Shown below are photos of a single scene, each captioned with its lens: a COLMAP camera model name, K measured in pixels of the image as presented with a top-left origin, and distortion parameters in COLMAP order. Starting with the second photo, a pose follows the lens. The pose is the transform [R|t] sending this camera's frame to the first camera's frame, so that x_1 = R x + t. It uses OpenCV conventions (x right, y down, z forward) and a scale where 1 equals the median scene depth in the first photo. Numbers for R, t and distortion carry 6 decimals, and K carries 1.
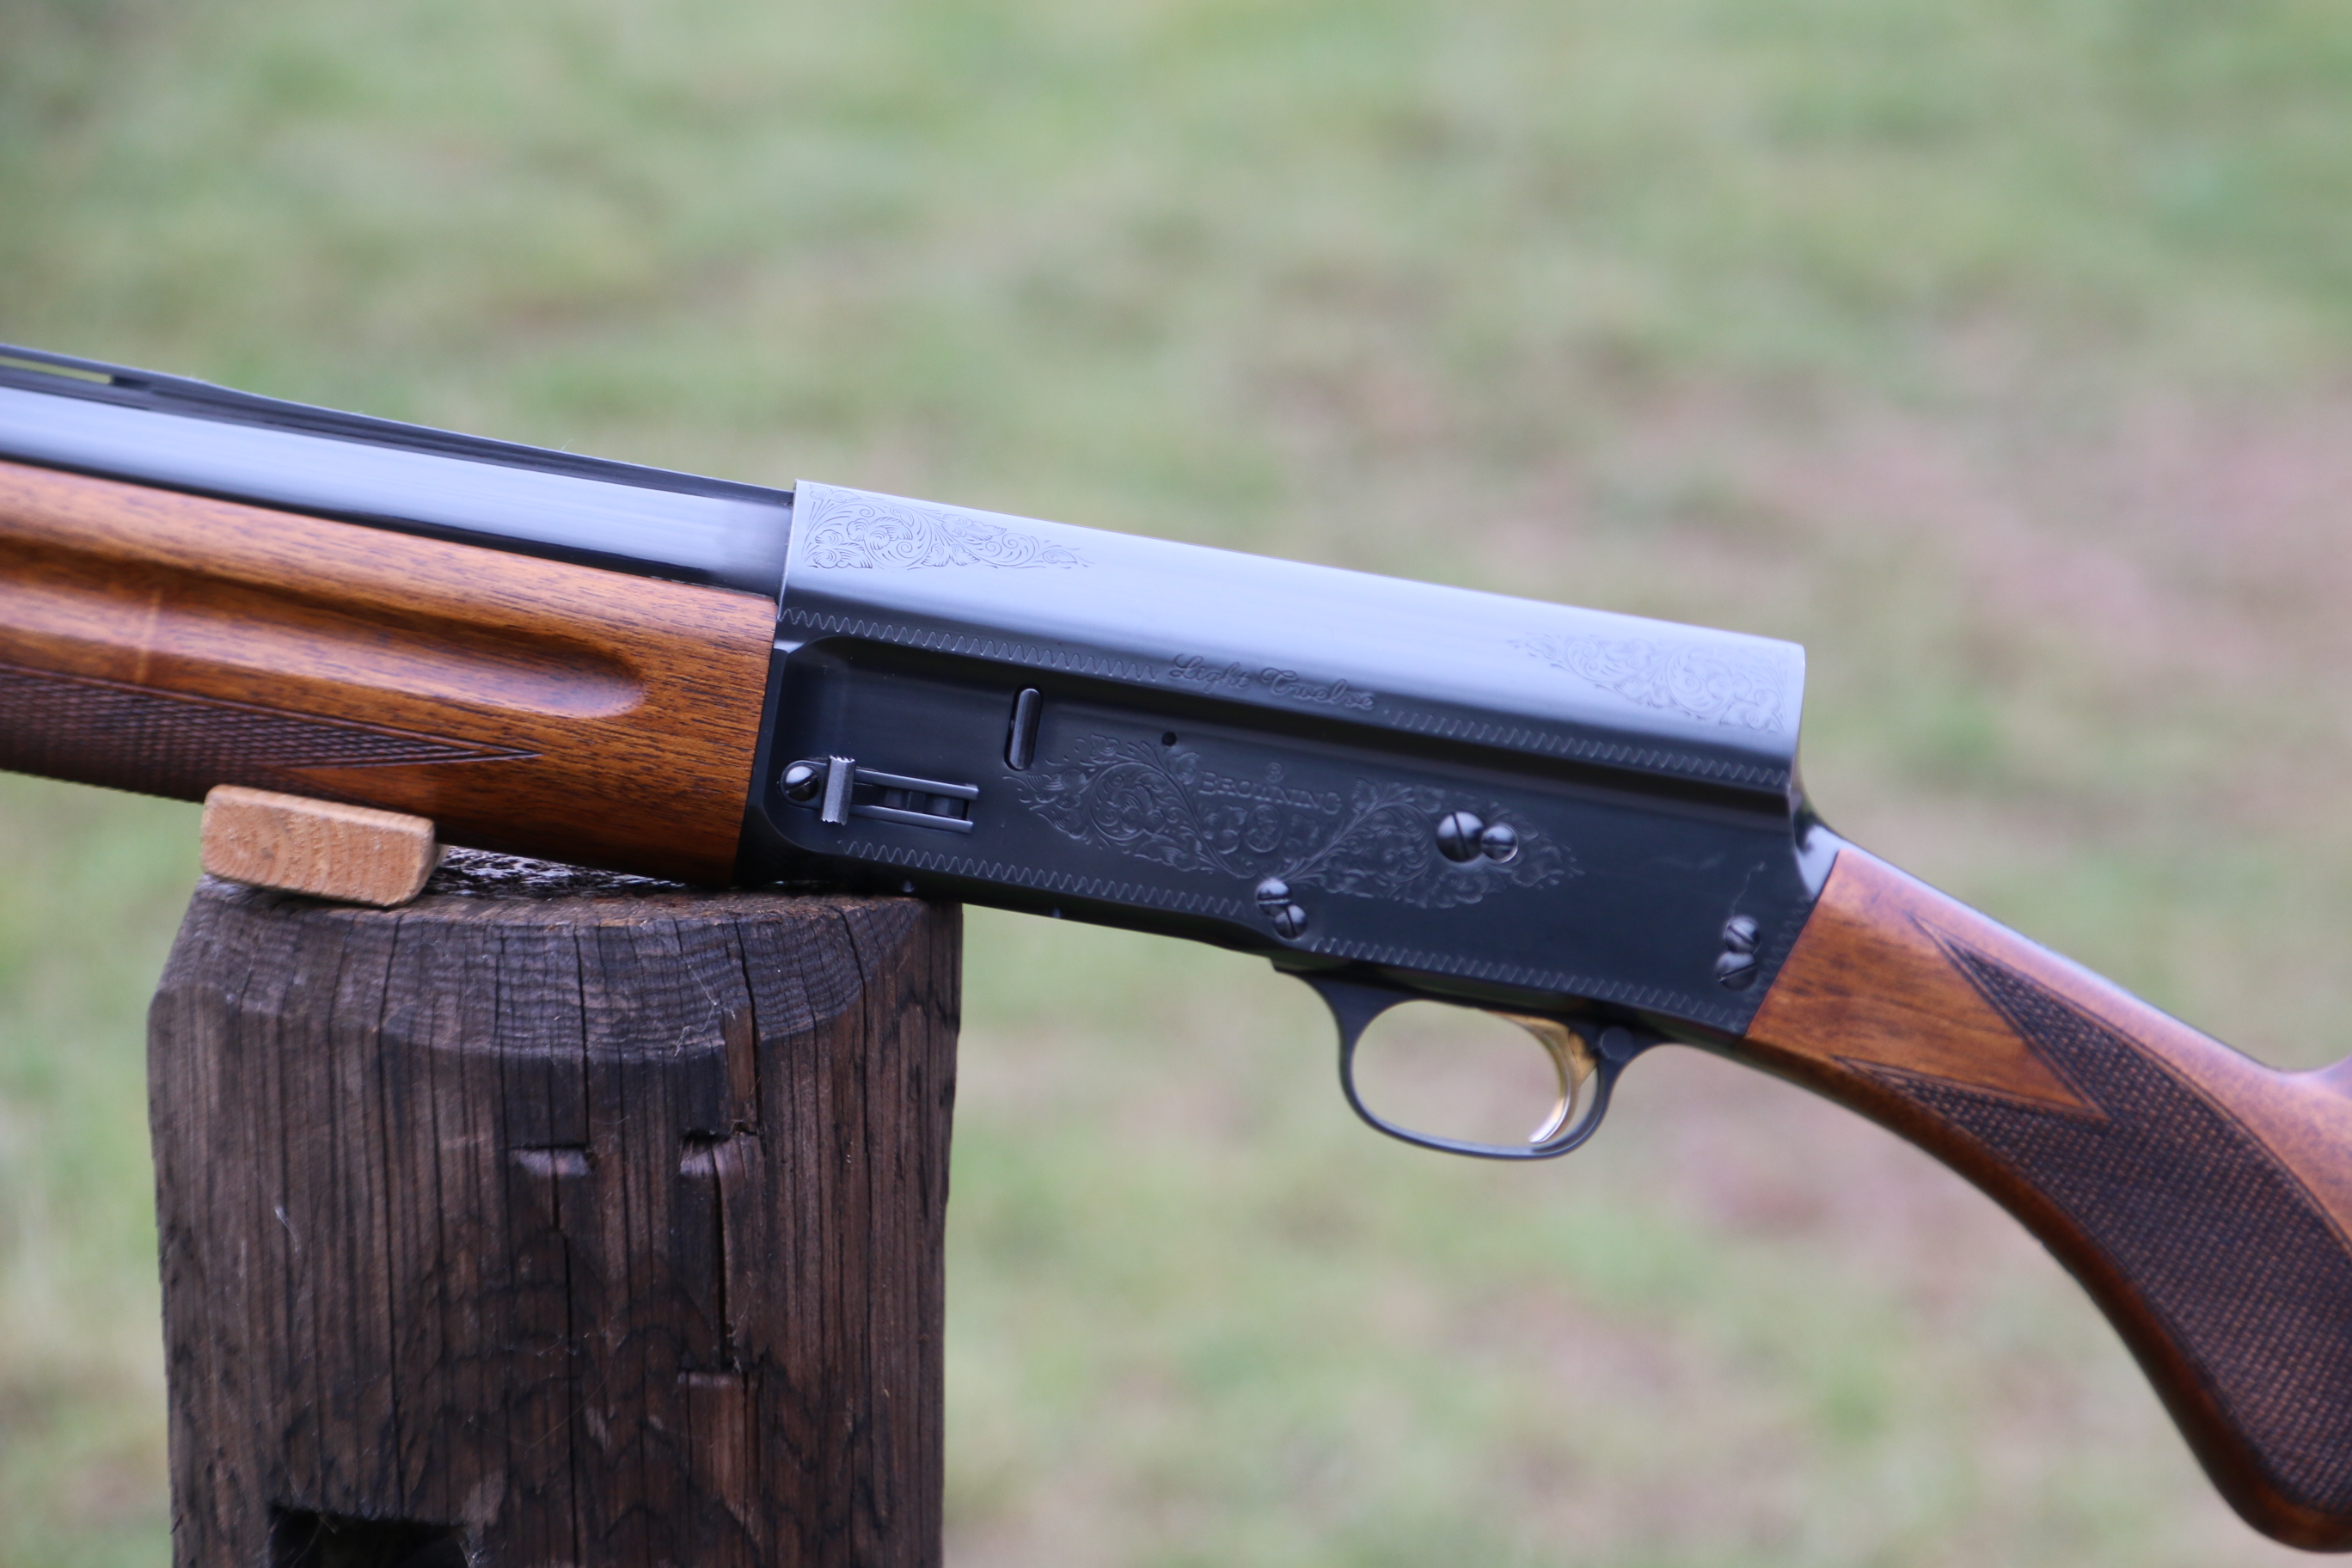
lens RADIAL K [[8725.3, 0, 1281.1], [0, 8725.3, 893.5], [0, 0, 1]] dist [1.205631, 0.000000]
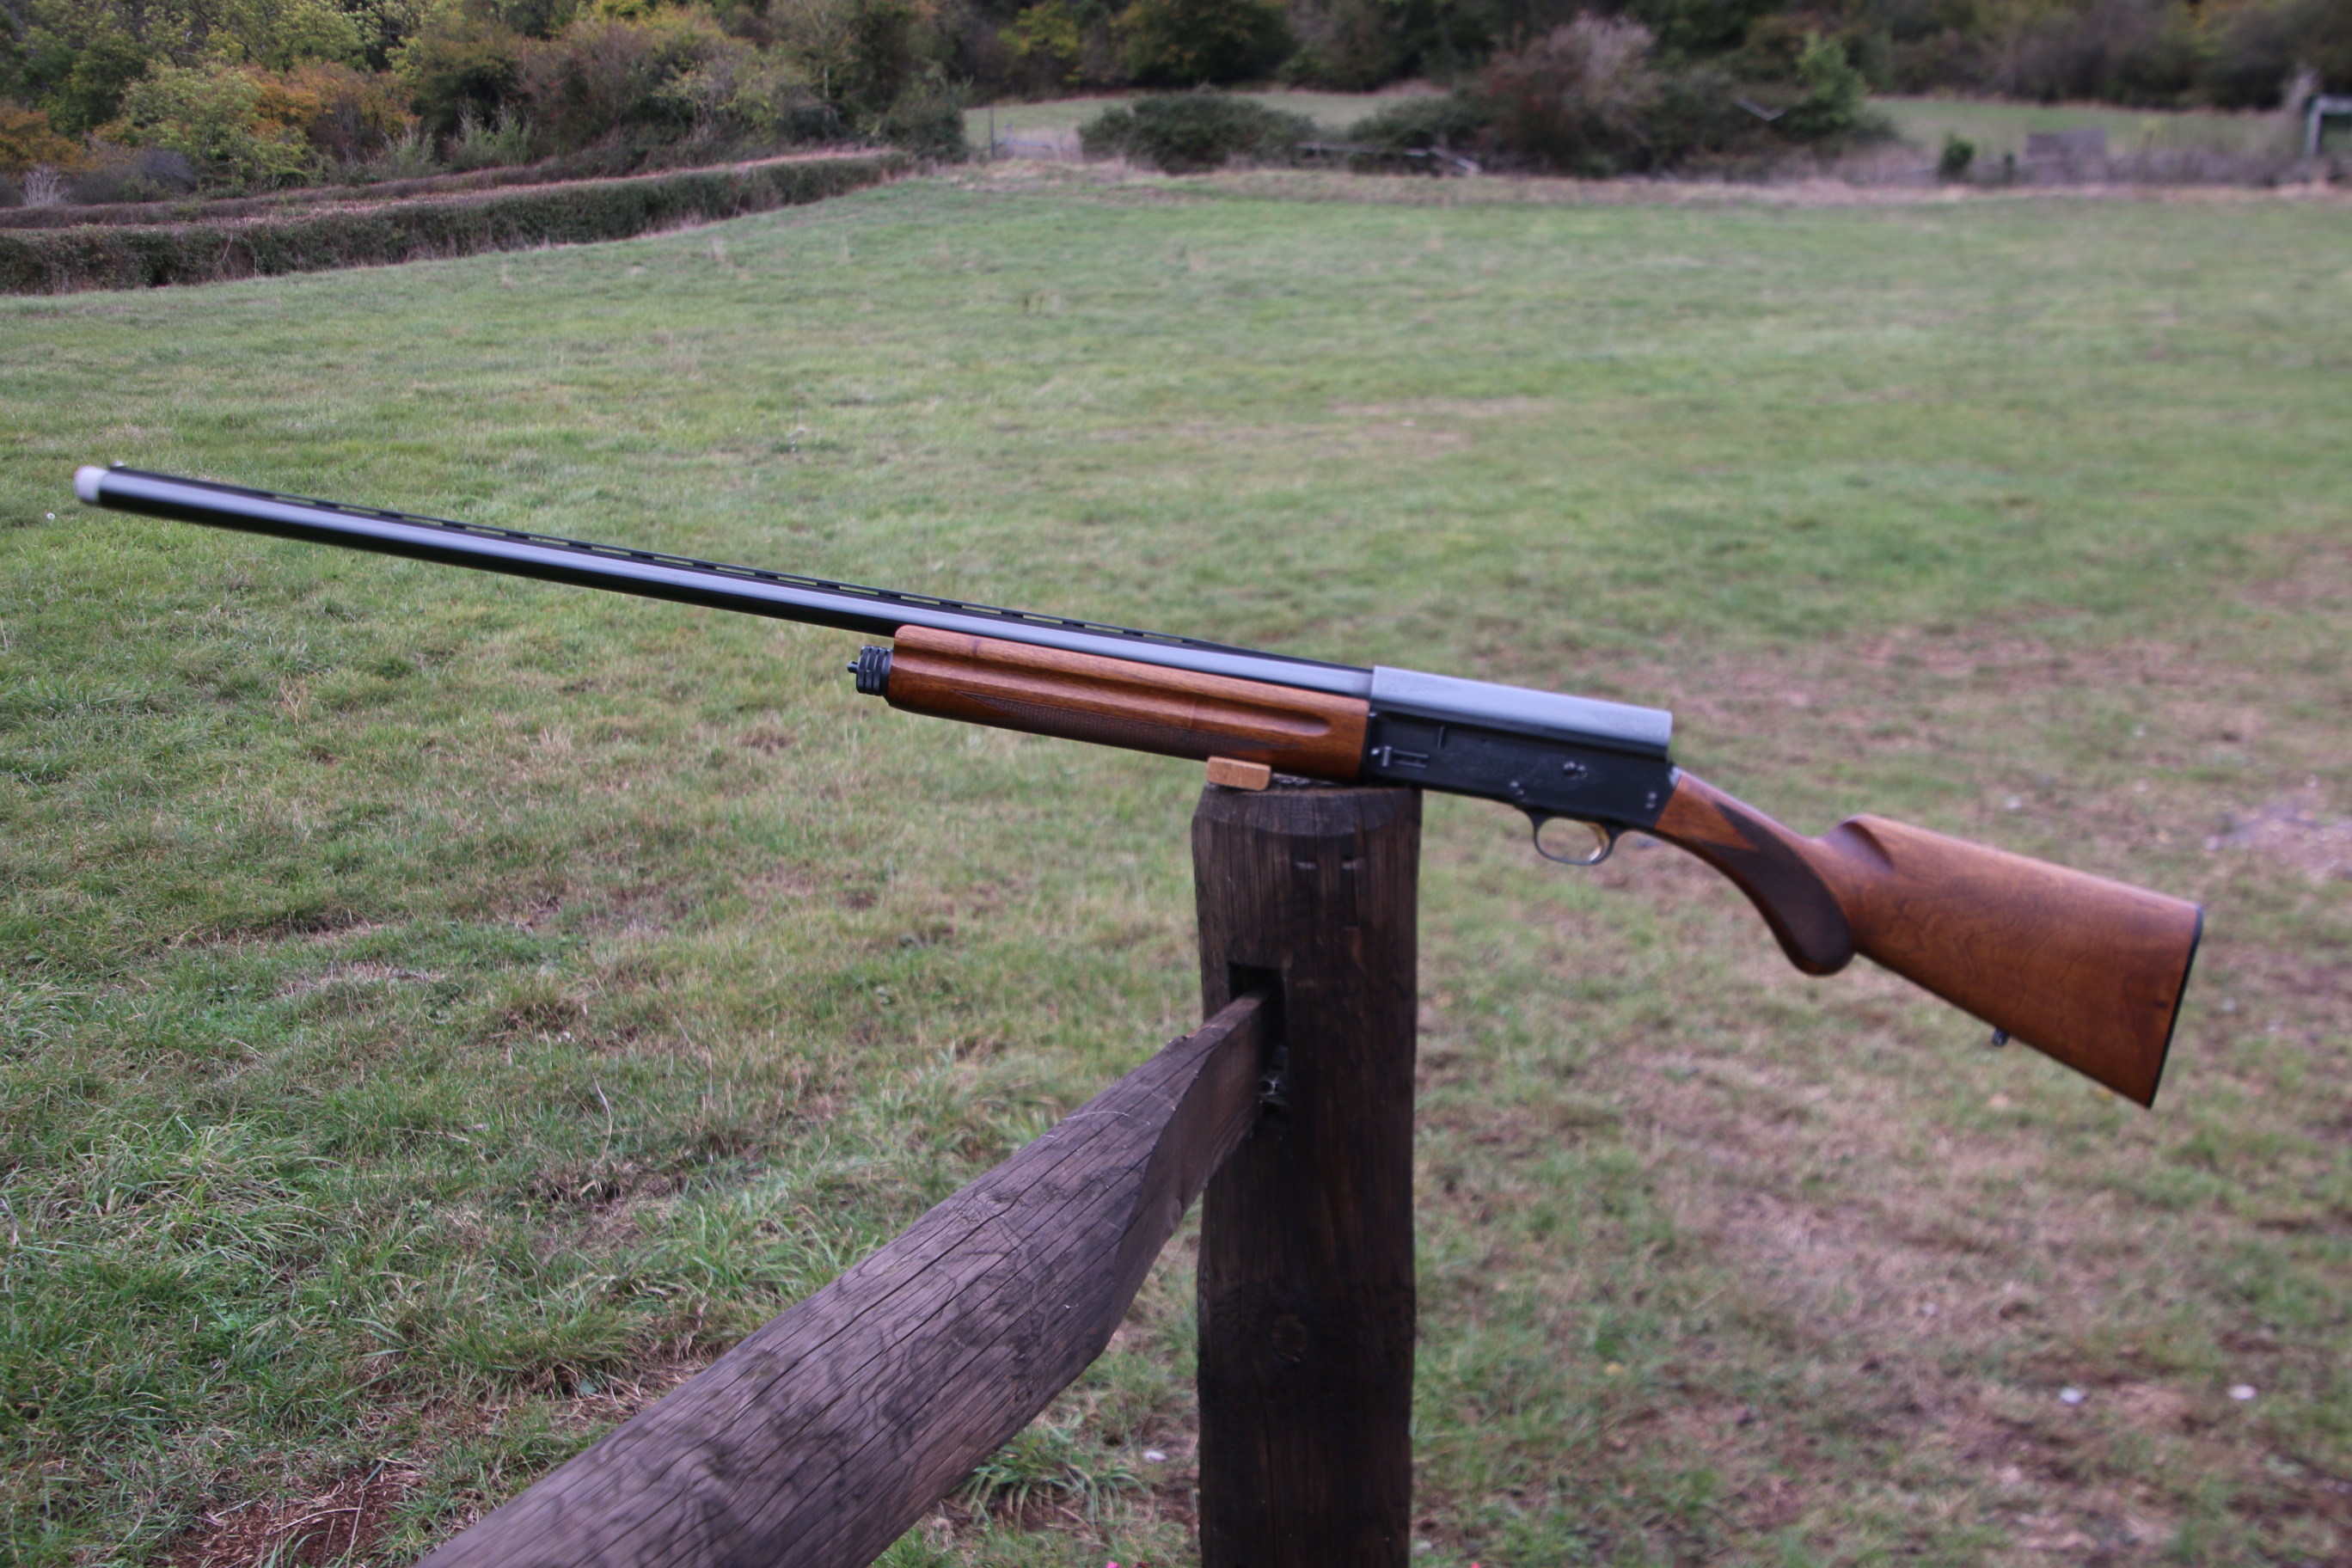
lens RADIAL K [[2431.3, 0, 1233.3], [0, 2431.3, 903.8], [0, 0, 1]] dist [-0.073505, 0.000000]
pose [[0.995212, -0.000125, -0.097739, -0.017360], [0.004420, 0.999034, 0.043722, 0.003971], [0.097639, -0.043945, 0.994251, 0.046147]]
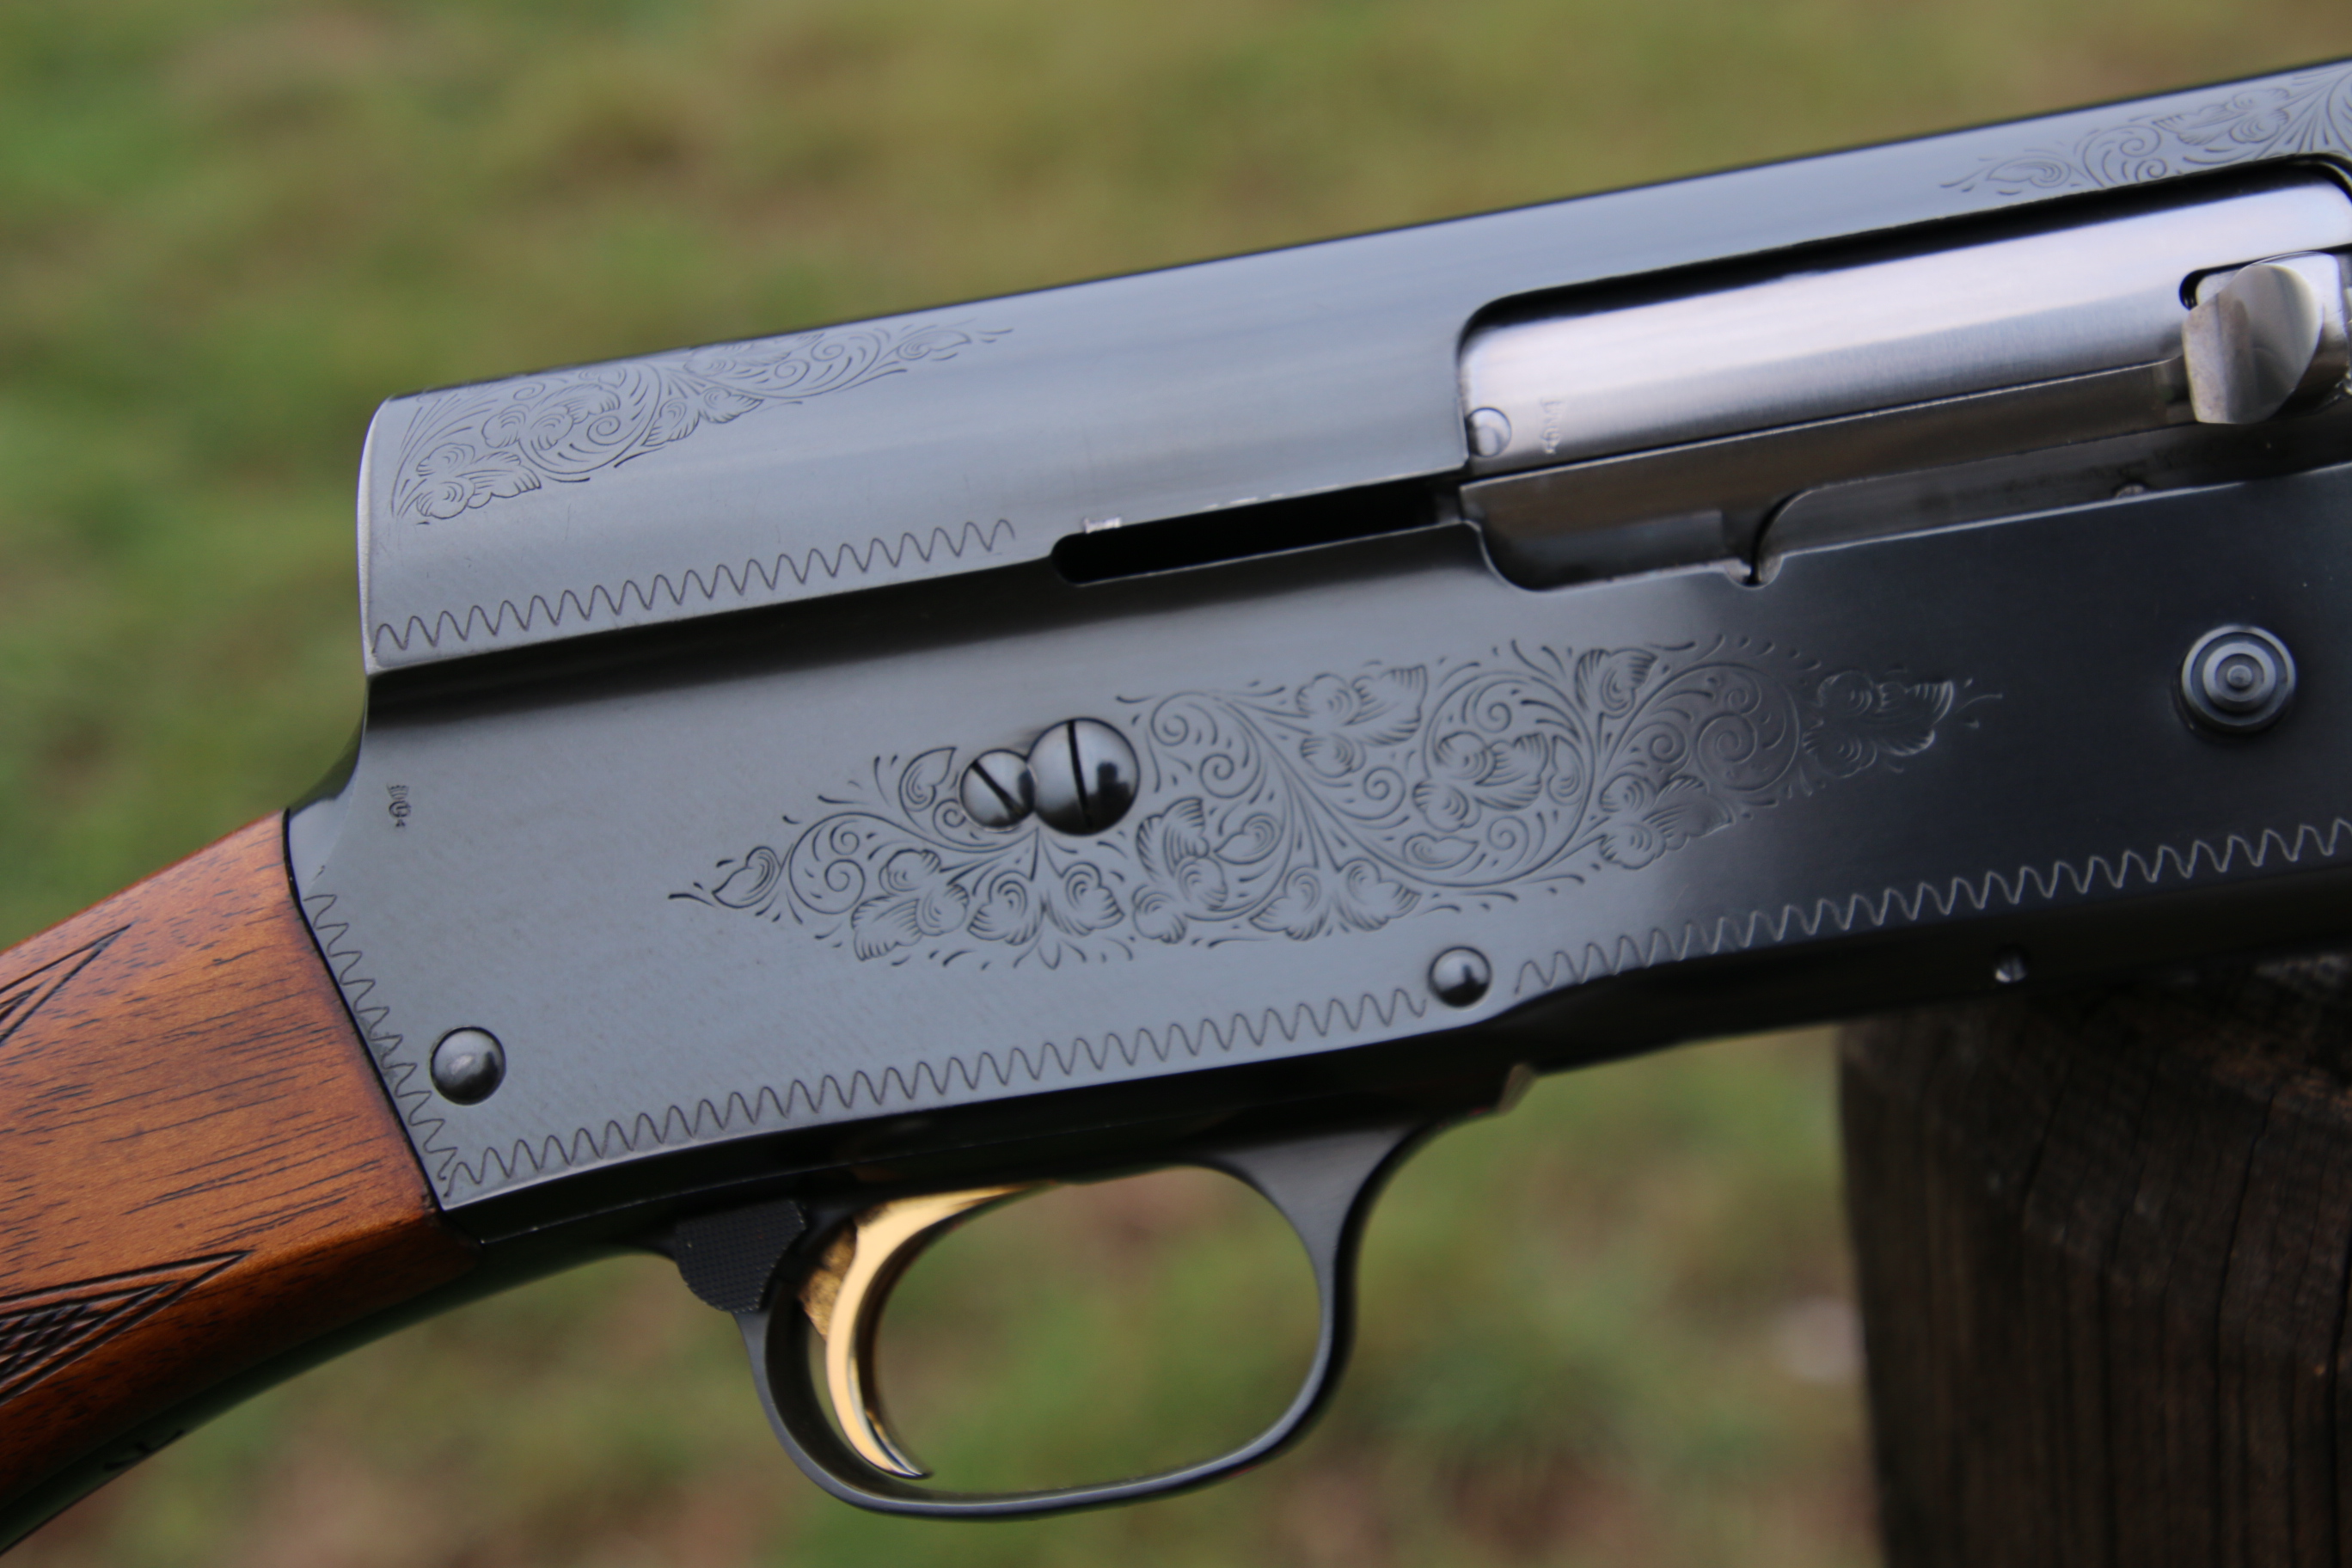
lens RADIAL K [[3906.3, 0, 1267.9], [0, 3906.3, 773.7], [0, 0, 1]] dist [0.176513, 0.000000]
pose [[0.959212, 0.041238, -0.279664, -0.097029], [0.044682, 0.954749, 0.294036, -0.073978], [0.279134, -0.294539, 0.913964, 0.796523]]
